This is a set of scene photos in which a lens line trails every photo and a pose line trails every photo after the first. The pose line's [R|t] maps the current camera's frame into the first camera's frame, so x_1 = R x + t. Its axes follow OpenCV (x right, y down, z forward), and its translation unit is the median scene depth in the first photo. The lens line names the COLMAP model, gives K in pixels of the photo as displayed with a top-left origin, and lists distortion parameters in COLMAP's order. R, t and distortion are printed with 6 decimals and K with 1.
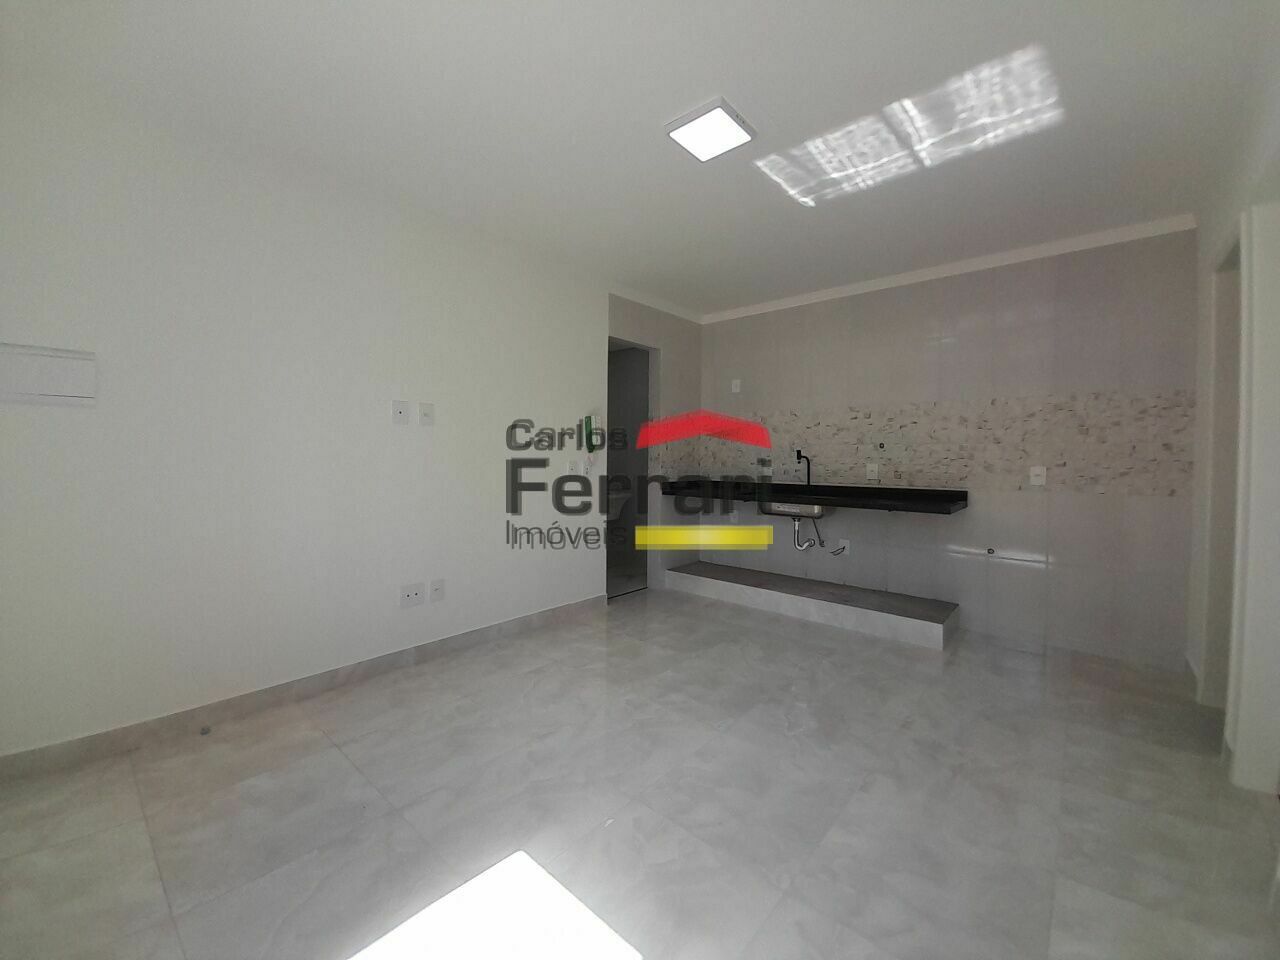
lens RADIAL K [[500.1, 0, 645.3], [0, 500.1, 464.3], [0, 0, 1]] dist [-0.000923, -0.000049]
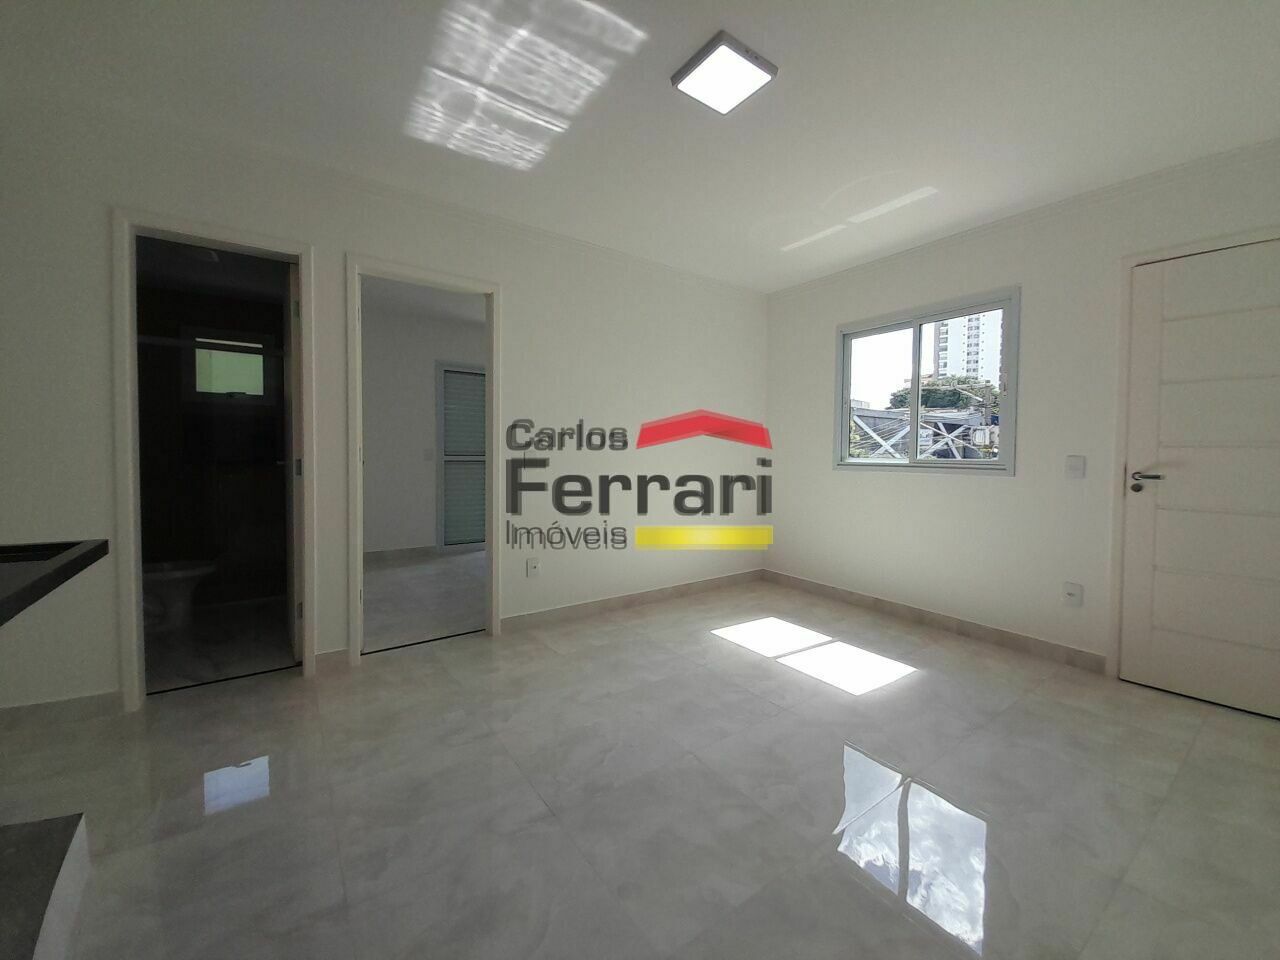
lens RADIAL K [[508.2, 0, 652.2], [0, 508.2, 460.9], [0, 0, 1]] dist [0.019046, -0.000095]
pose [[-0.974680, -0.027406, 0.221921, 0.019827], [-0.019597, 0.999111, 0.037315, -0.010304], [-0.222746, 0.032021, -0.974350, 1.134219]]
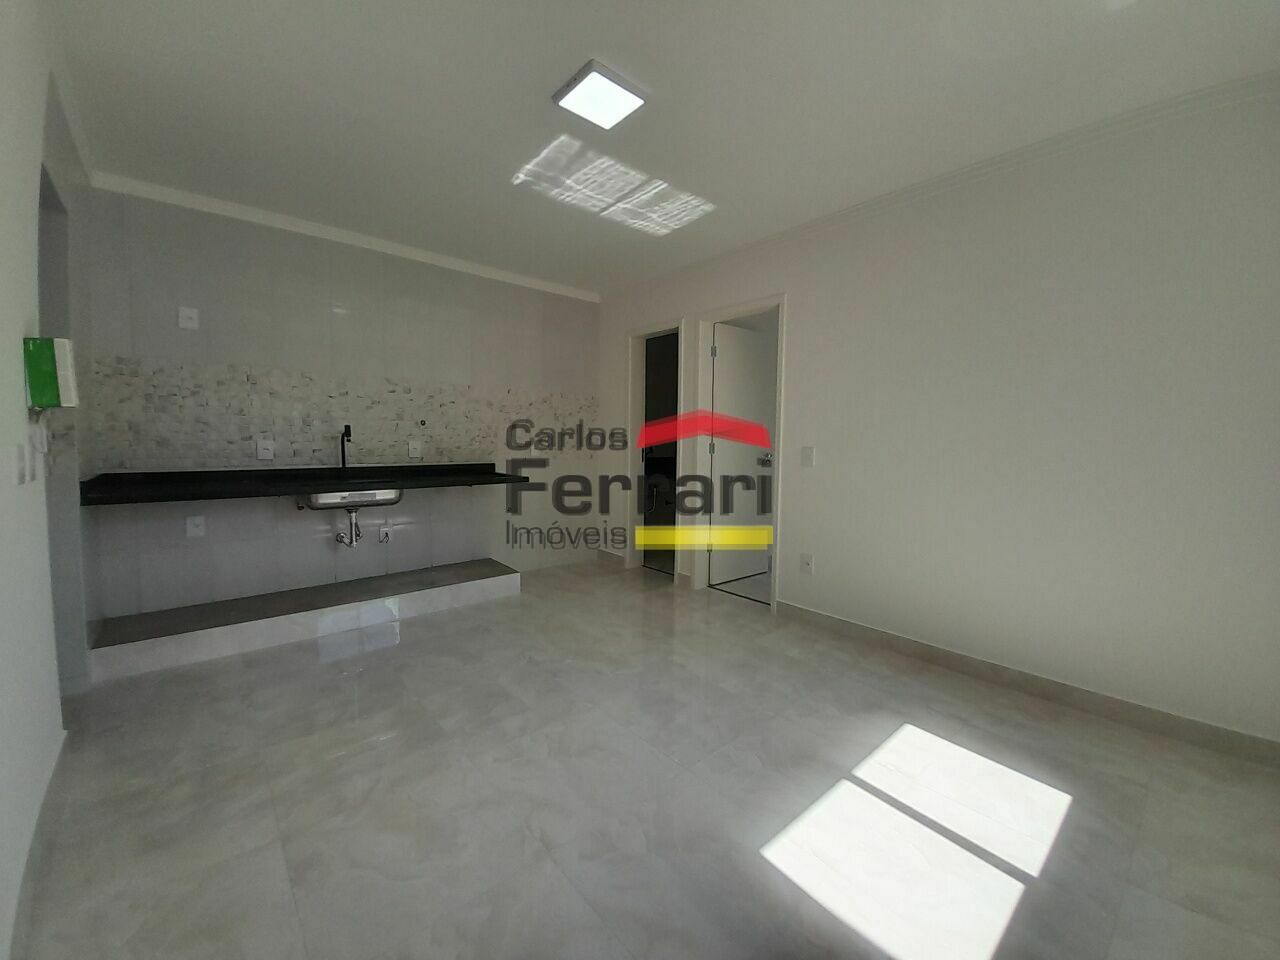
lens RADIAL K [[508.2, 0, 652.2], [0, 508.2, 460.9], [0, 0, 1]] dist [0.019046, -0.000095]
pose [[0.129586, -0.048966, 0.990358, -0.506494], [0.003194, 0.998795, 0.048965, -0.010619], [-0.991563, -0.003182, 0.129586, 0.452923]]
